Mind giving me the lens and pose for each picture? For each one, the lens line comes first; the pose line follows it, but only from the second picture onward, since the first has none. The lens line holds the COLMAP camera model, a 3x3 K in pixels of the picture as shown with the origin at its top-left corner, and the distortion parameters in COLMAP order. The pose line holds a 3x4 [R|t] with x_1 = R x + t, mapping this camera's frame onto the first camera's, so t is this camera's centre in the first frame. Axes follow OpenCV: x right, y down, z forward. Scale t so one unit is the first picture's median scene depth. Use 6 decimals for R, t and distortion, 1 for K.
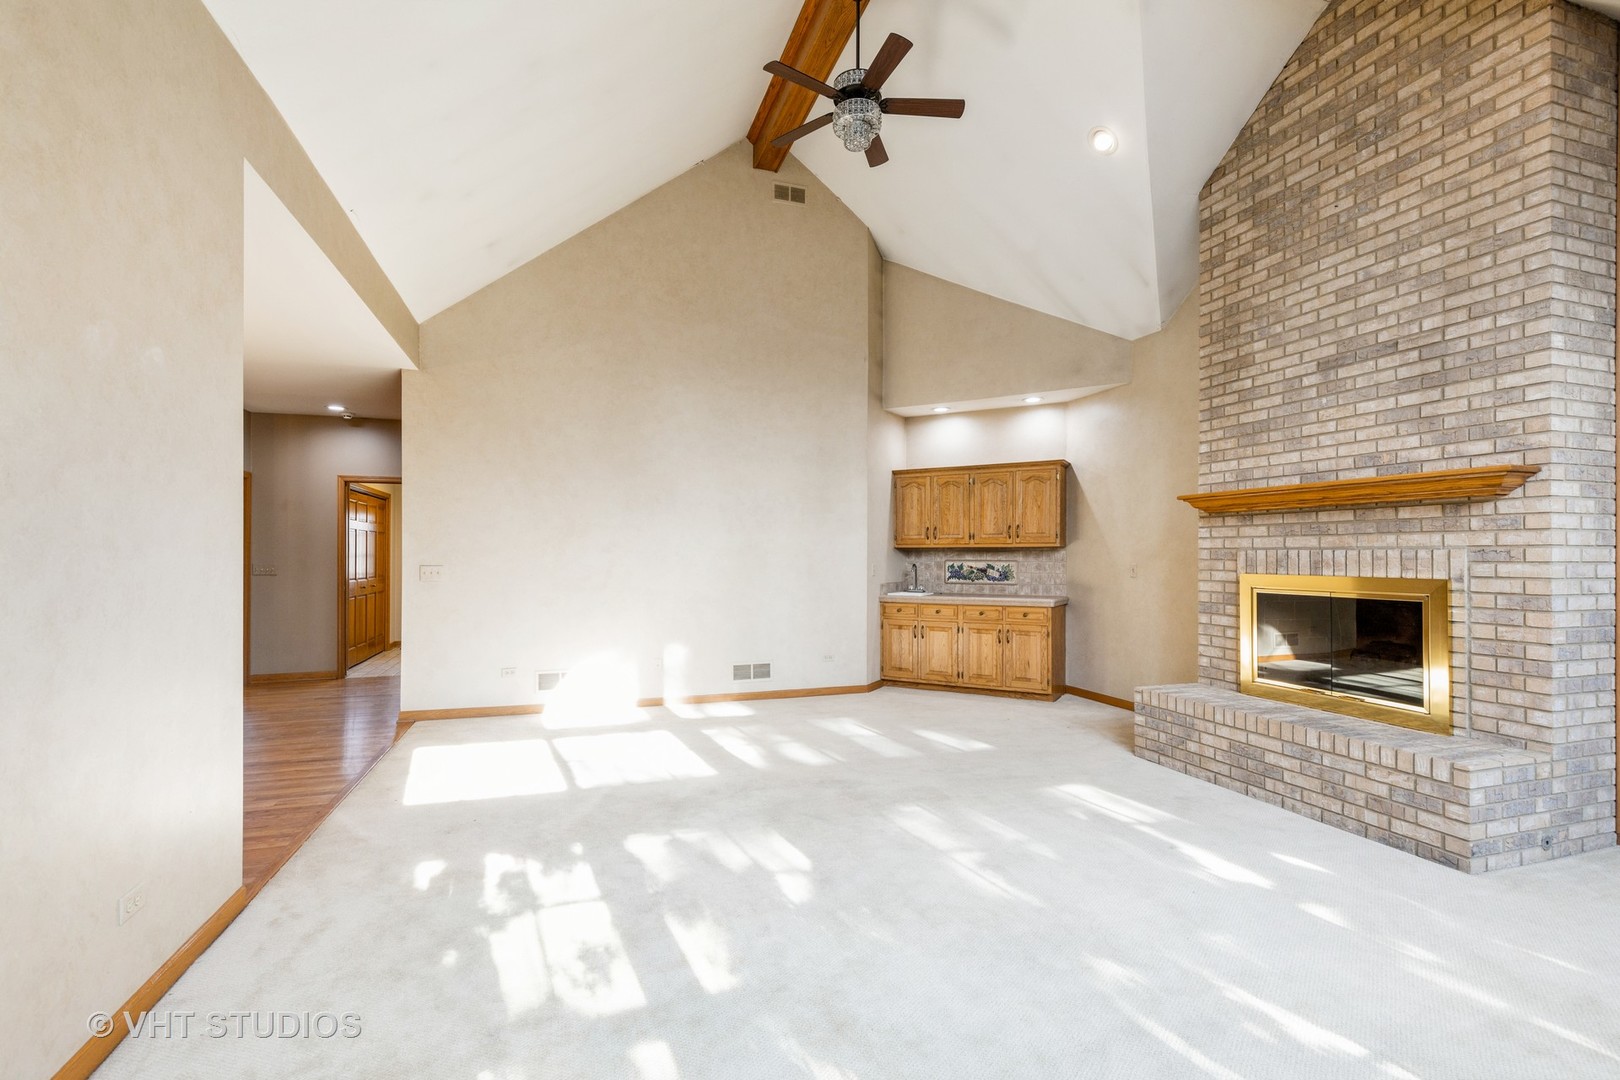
lens RADIAL K [[736.5, 0, 809.7], [0, 736.5, 543.8], [0, 0, 1]] dist [0.003250, -0.000261]
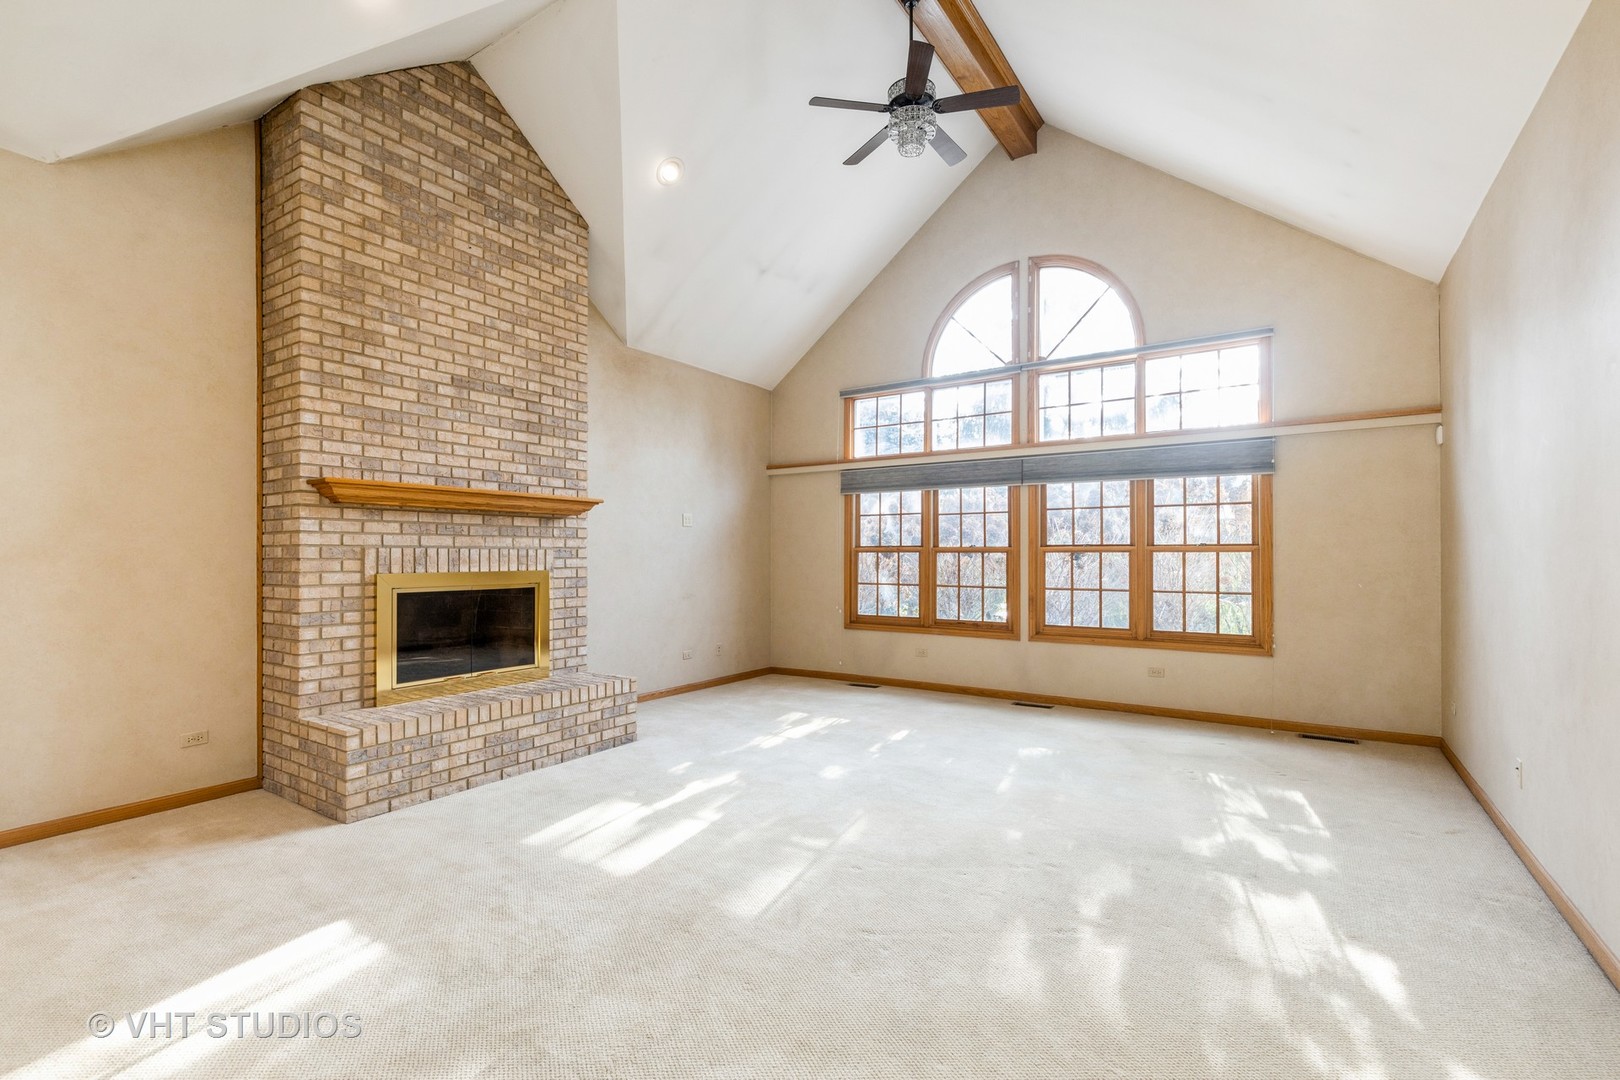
lens RADIAL K [[736.5, 0, 806.0], [0, 736.5, 549.3], [0, 0, 1]] dist [0.003250, -0.000261]
pose [[-0.621341, 0.004011, 0.783530, -0.507535], [-0.012749, 0.999803, -0.015229, 0.019870], [-0.783437, -0.019452, -0.621167, 1.310117]]
